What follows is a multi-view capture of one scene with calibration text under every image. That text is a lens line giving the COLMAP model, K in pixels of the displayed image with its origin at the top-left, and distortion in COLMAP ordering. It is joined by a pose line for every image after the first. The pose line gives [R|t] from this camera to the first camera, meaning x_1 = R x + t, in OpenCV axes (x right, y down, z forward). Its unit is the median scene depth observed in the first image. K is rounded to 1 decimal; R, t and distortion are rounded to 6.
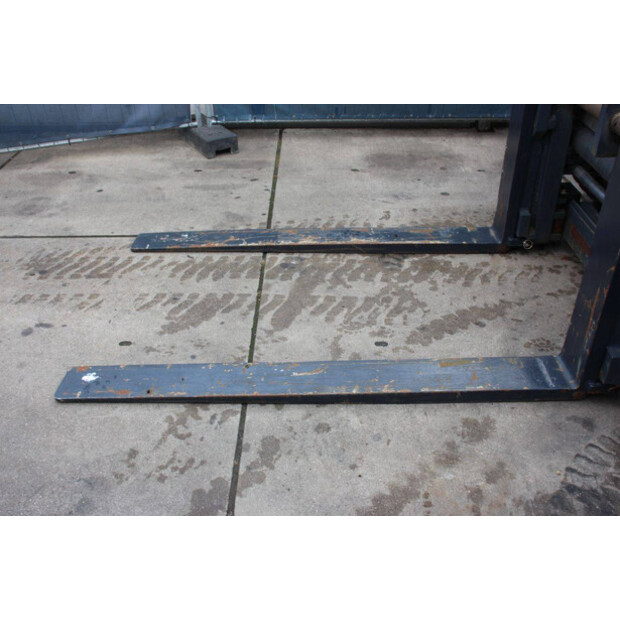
lens RADIAL K [[608.2, 0, 320.3], [0, 608.2, 313.8], [0, 0, 1]] dist [-0.064675, 0.000000]
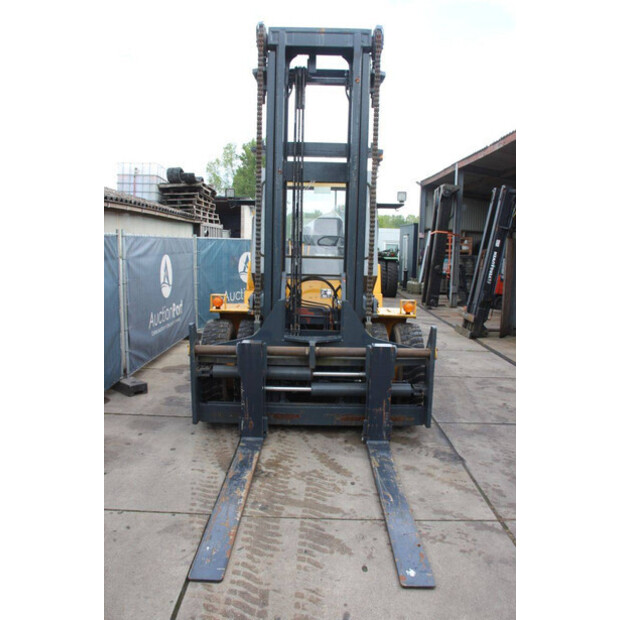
lens RADIAL K [[504.9, 0, 310.5], [0, 504.9, 311.6], [0, 0, 1]] dist [-0.168744, 0.120691]
pose [[0.015673, -0.122665, 0.992324, -1.142177], [0.546995, 0.831820, 0.094185, -0.512602], [-0.836989, 0.541321, 0.080135, 0.606132]]
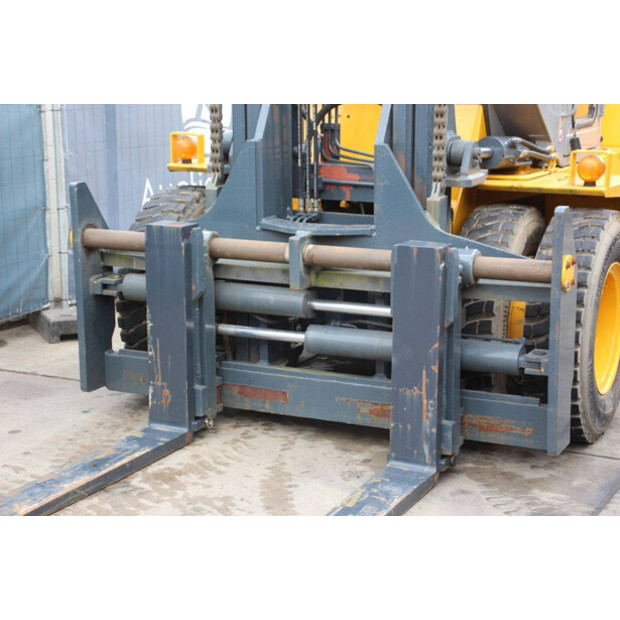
lens RADIAL K [[1236.2, 0, 313.0], [0, 1236.2, 311.8], [0, 0, 1]] dist [0.308660, 0.000000]
pose [[0.437112, -0.169770, 0.883239, -1.170918], [0.498527, 0.863098, -0.080821, -0.036814], [-0.748601, 0.475647, 0.461905, 0.005111]]
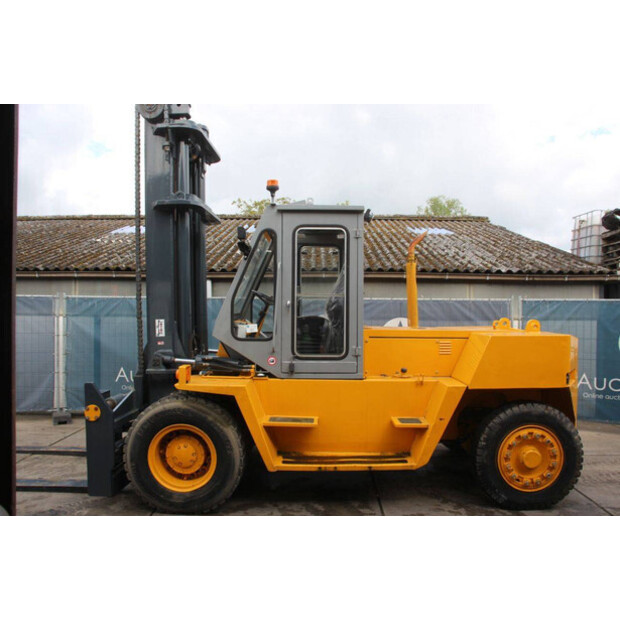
lens RADIAL K [[504.9, 0, 331.0], [0, 504.9, 316.3], [0, 0, 1]] dist [-0.168744, 0.120691]
pose [[0.999719, 0.014533, 0.018744, 1.058829], [-0.001892, 0.836619, -0.547781, 0.480434], [-0.023643, 0.547592, 0.836412, -0.869167]]
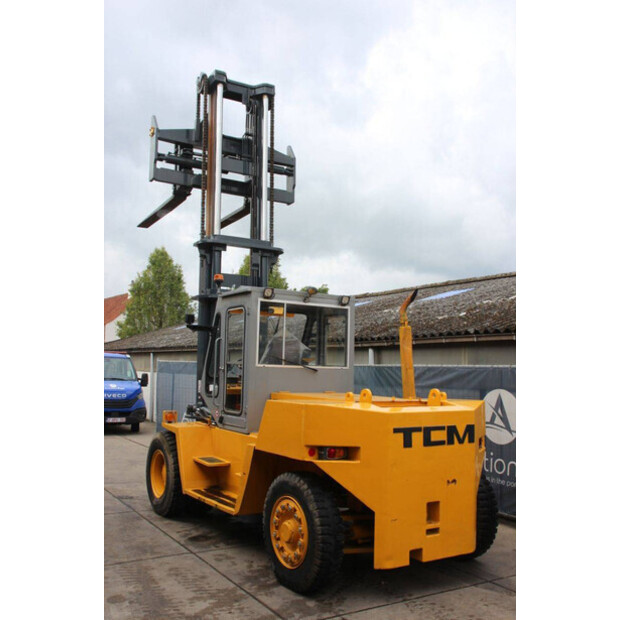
lens RADIAL K [[608.2, 0, 307.5], [0, 608.2, 311.1], [0, 0, 1]] dist [-0.064675, 0.000000]
pose [[0.565586, -0.055865, -0.822795, 3.159138], [-0.487009, 0.782532, -0.387900, 0.189671], [0.665533, 0.620099, 0.415383, -0.513197]]
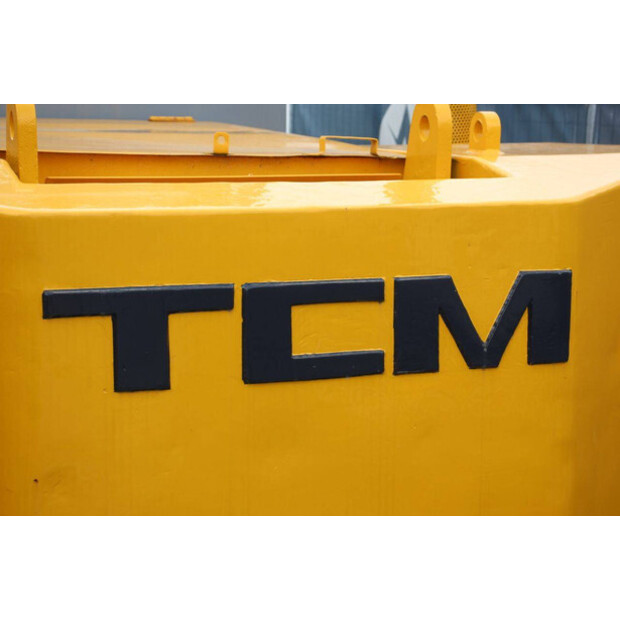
lens RADIAL K [[1388.0, 0, 311.3], [0, 1388.0, 313.5], [0, 0, 1]] dist [0.384307, 0.000000]
pose [[0.401984, 0.166274, -0.900423, 2.626179], [-0.530247, 0.843977, -0.080872, -0.320115], [0.746490, 0.509956, 0.427431, 0.323379]]
